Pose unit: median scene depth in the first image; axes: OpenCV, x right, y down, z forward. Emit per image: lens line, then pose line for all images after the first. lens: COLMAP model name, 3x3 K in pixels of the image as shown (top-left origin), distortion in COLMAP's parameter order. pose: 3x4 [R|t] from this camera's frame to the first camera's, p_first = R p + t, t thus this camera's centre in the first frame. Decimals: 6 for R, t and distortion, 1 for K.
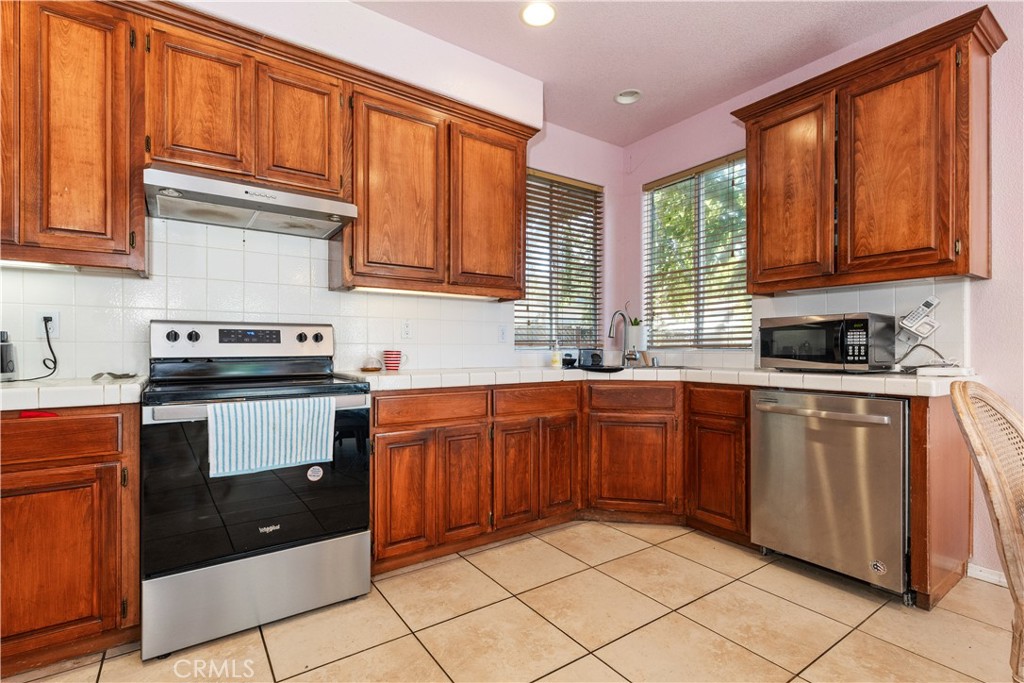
lens RADIAL K [[467.9, 0, 515.2], [0, 467.9, 348.6], [0, 0, 1]] dist [0.001863, -0.001419]
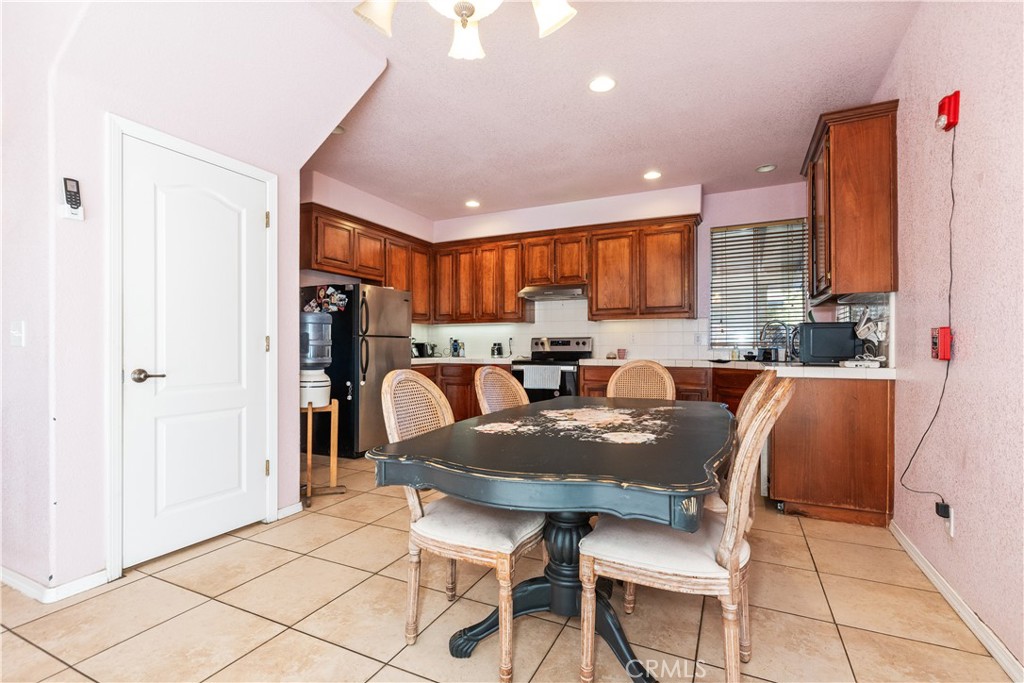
lens RADIAL K [[467.9, 0, 542.6], [0, 467.9, 347.1], [0, 0, 1]] dist [0.001863, -0.001419]
pose [[0.539675, -0.002925, -0.841868, 1.607823], [-0.001289, 0.999990, -0.004301, 0.006061], [0.841872, 0.003406, 0.539666, -0.477286]]
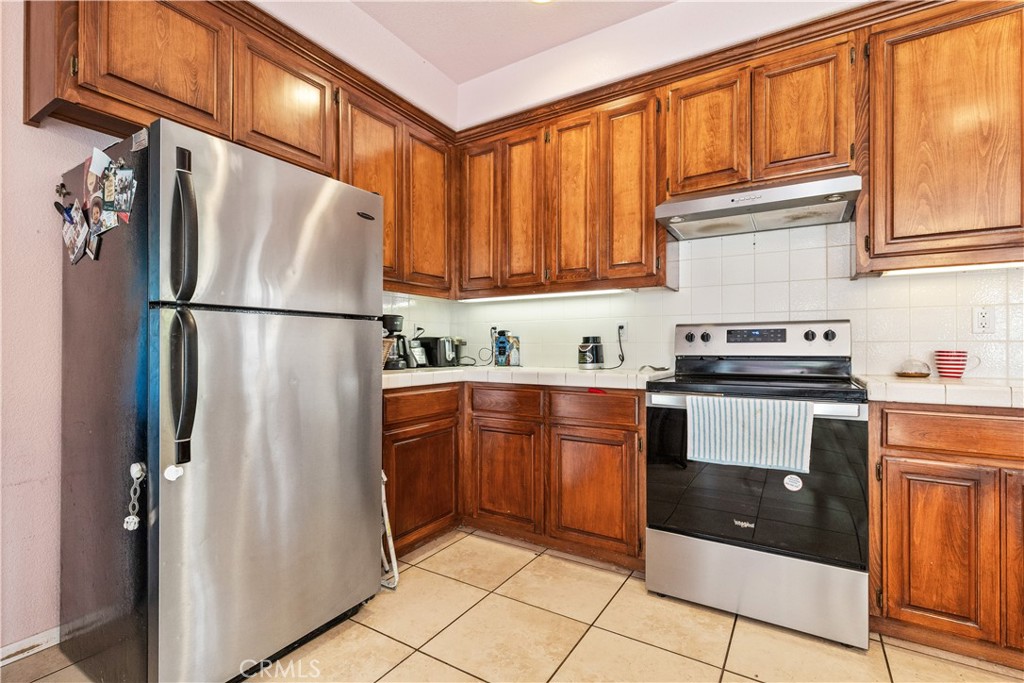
lens RADIAL K [[467.9, 0, 513.6], [0, 467.9, 345.6], [0, 0, 1]] dist [0.001863, -0.001419]
pose [[0.393319, -0.003490, -0.919396, 0.181777], [-0.001766, 0.999988, -0.004552, 0.000904], [0.919400, 0.003414, 0.393308, 0.112585]]
